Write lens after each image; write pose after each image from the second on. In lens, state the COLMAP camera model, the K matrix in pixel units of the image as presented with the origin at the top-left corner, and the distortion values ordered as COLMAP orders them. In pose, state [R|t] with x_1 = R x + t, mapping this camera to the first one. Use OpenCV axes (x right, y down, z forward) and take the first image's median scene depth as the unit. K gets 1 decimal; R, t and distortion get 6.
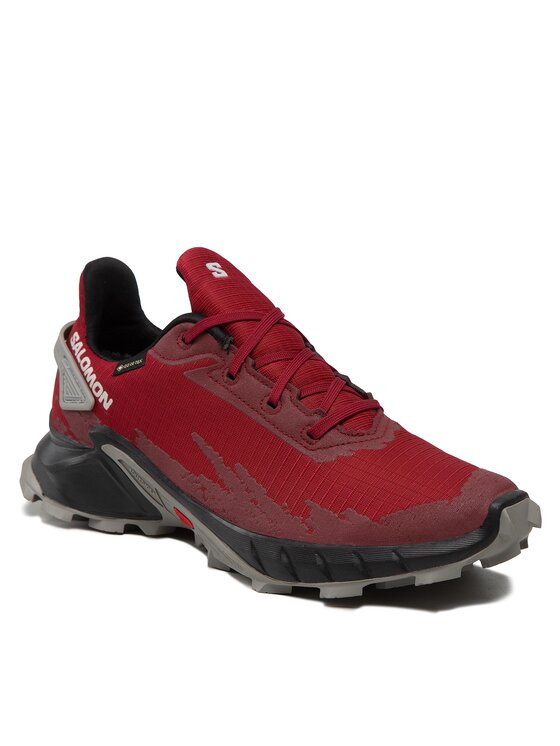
lens RADIAL K [[2205.7, 0, 279.9], [0, 2205.7, 372.6], [0, 0, 1]] dist [0.108308, 0.000000]
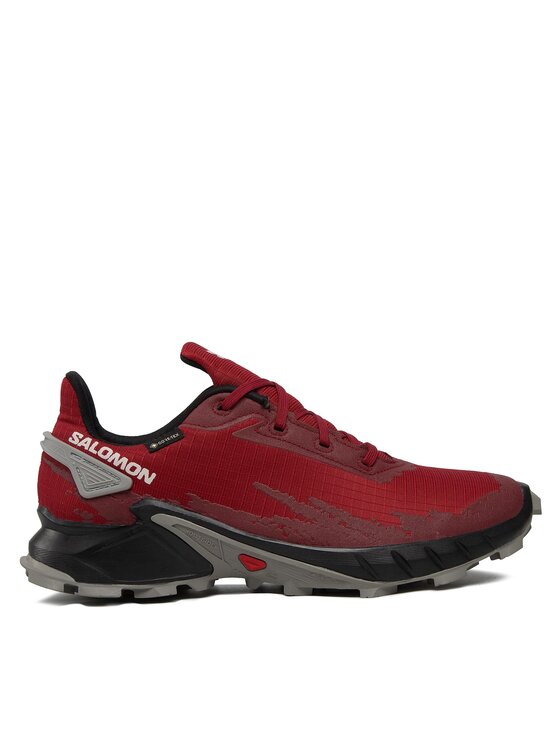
lens RADIAL K [[1137.7, 0, 280.2], [0, 1137.7, 374.0], [0, 0, 1]] dist [0.016041, 0.000000]
pose [[0.783328, -0.047441, 0.619796, -0.378789], [0.194157, 0.965871, -0.171454, 0.074187], [-0.590509, 0.254642, 0.765804, 0.513831]]
